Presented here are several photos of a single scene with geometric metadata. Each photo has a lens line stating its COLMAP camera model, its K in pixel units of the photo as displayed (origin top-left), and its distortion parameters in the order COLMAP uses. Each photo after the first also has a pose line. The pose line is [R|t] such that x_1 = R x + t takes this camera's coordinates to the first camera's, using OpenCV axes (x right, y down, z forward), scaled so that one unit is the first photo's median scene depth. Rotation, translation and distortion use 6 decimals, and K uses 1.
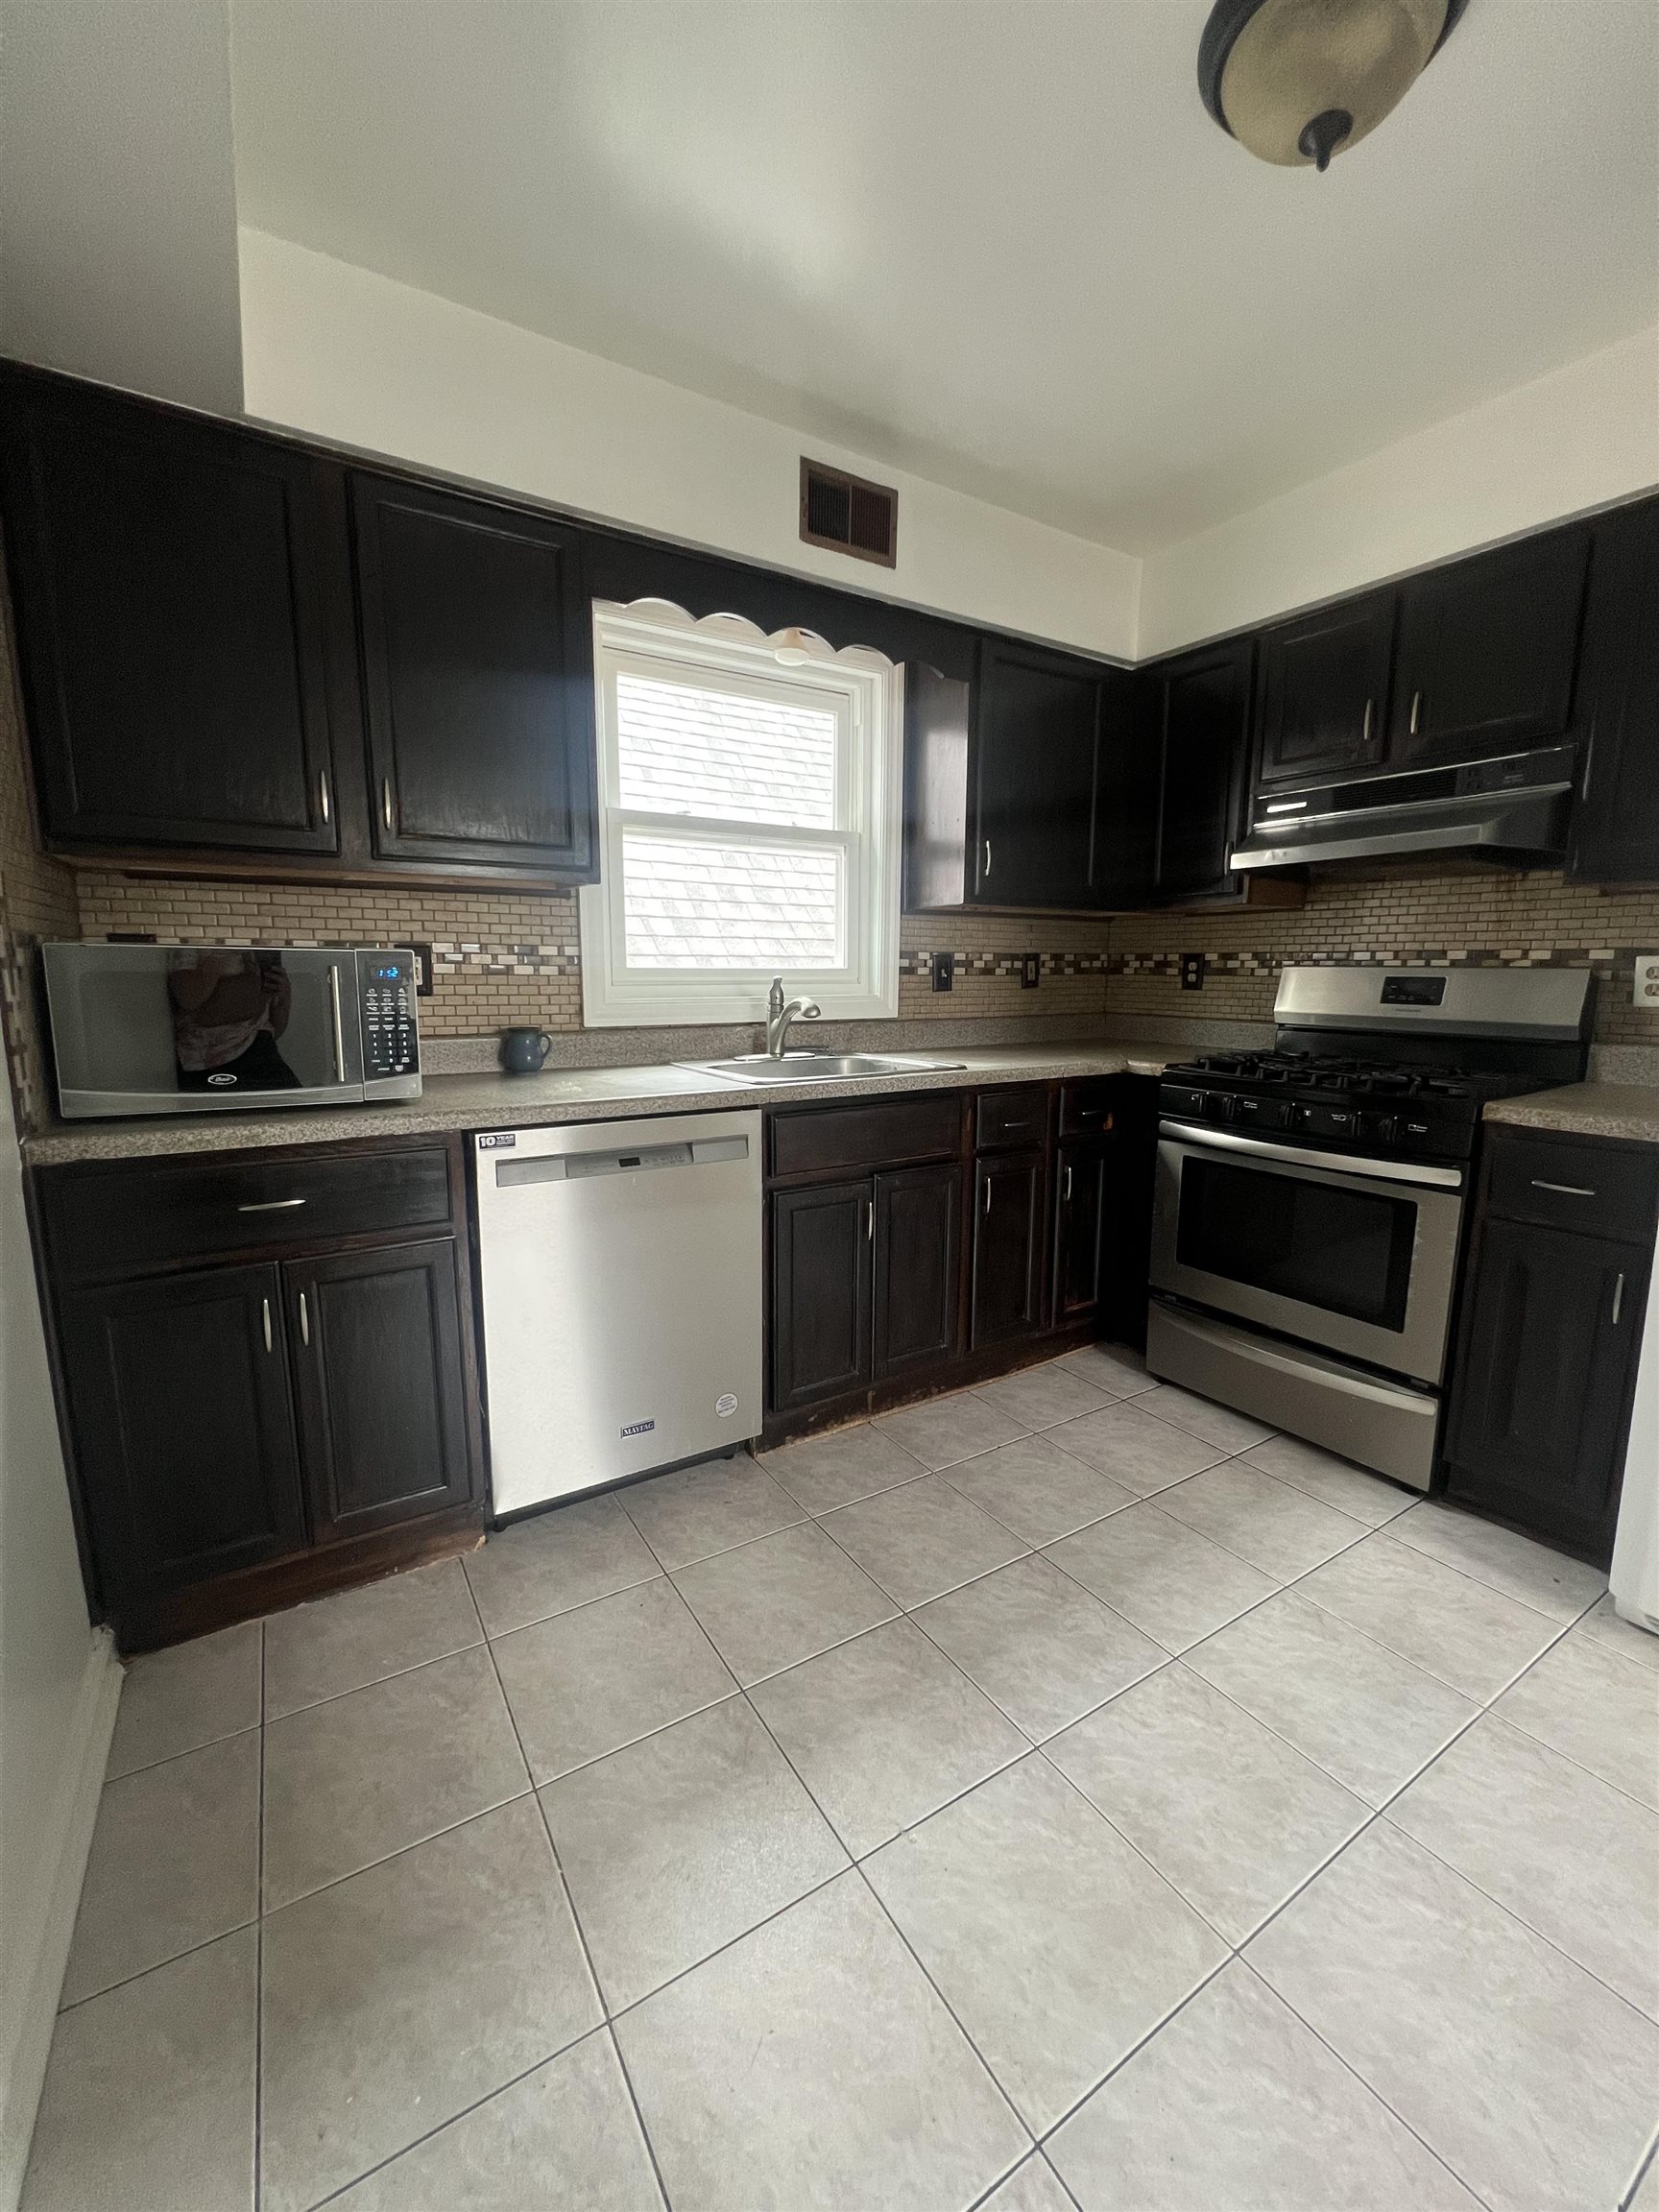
lens RADIAL K [[889.3, 0, 829.5], [0, 889.3, 1106.0], [0, 0, 1]] dist [0.000284, -0.000005]
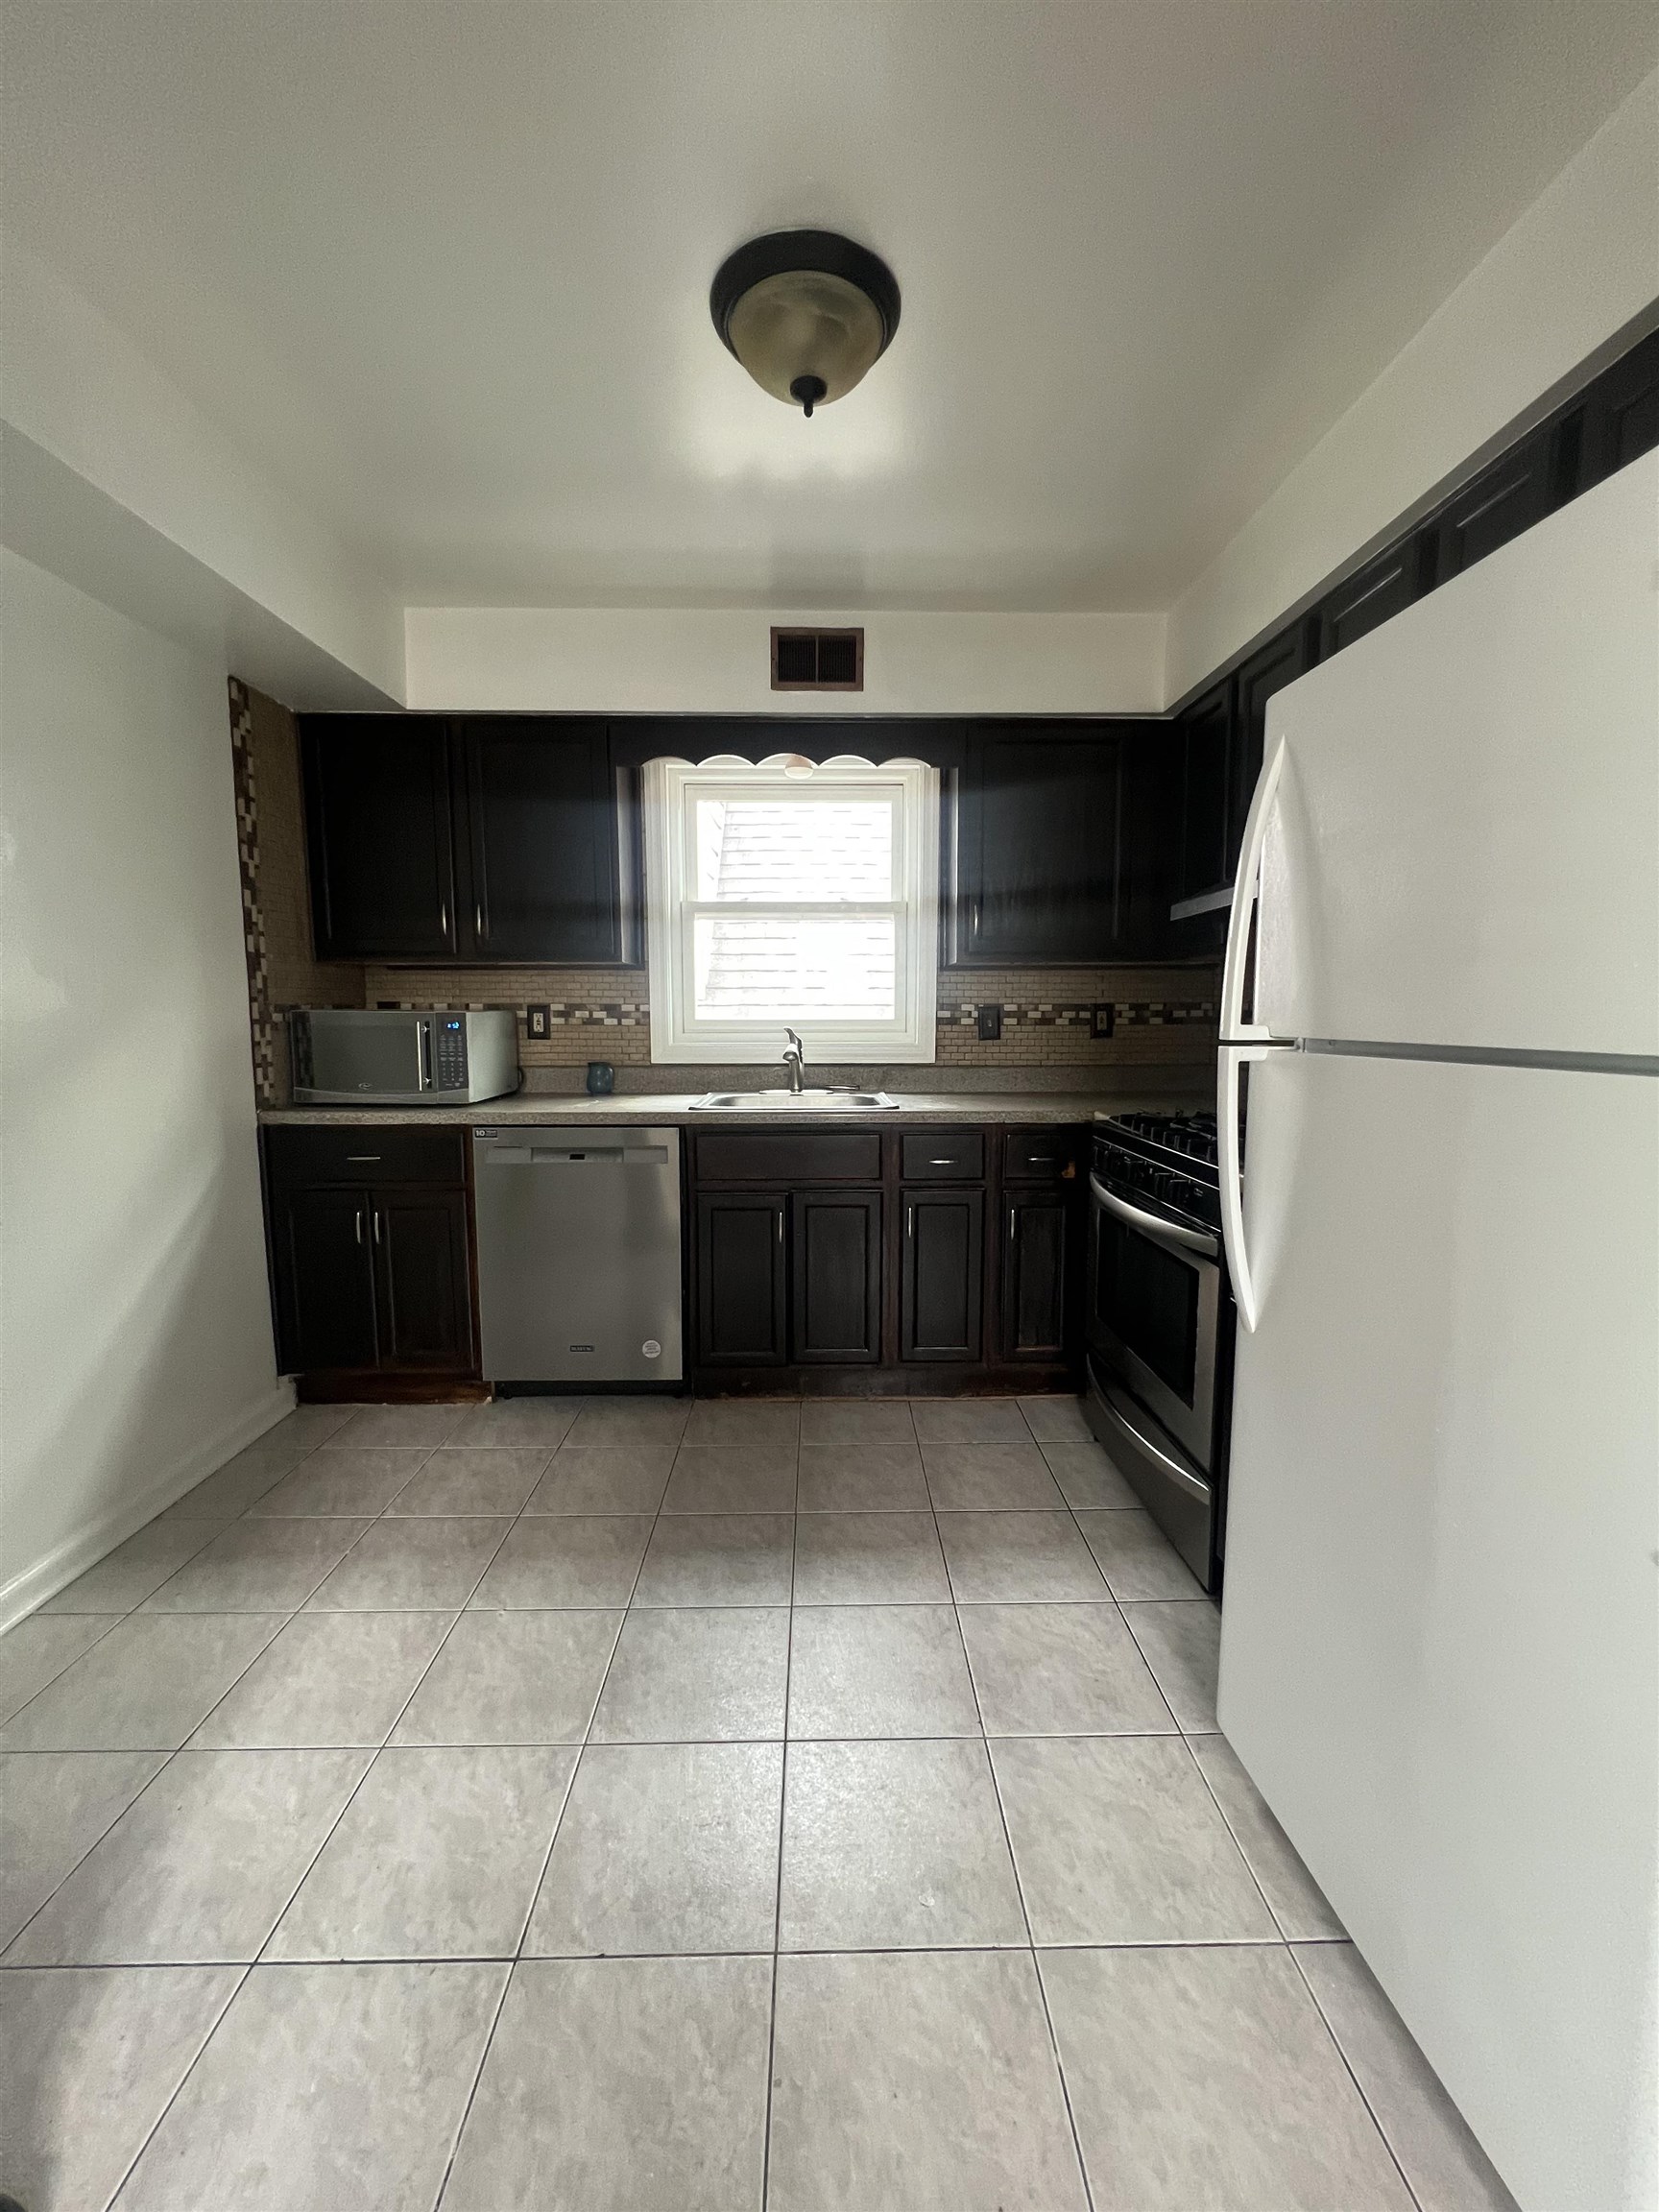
lens RADIAL K [[889.3, 0, 829.5], [0, 889.3, 1106.0], [0, 0, 1]] dist [0.000284, -0.000005]
pose [[0.851824, 0.052000, -0.521240, 0.673480], [-0.075887, 0.996814, -0.024571, -0.010909], [0.518302, 0.060486, 0.853056, -0.014807]]
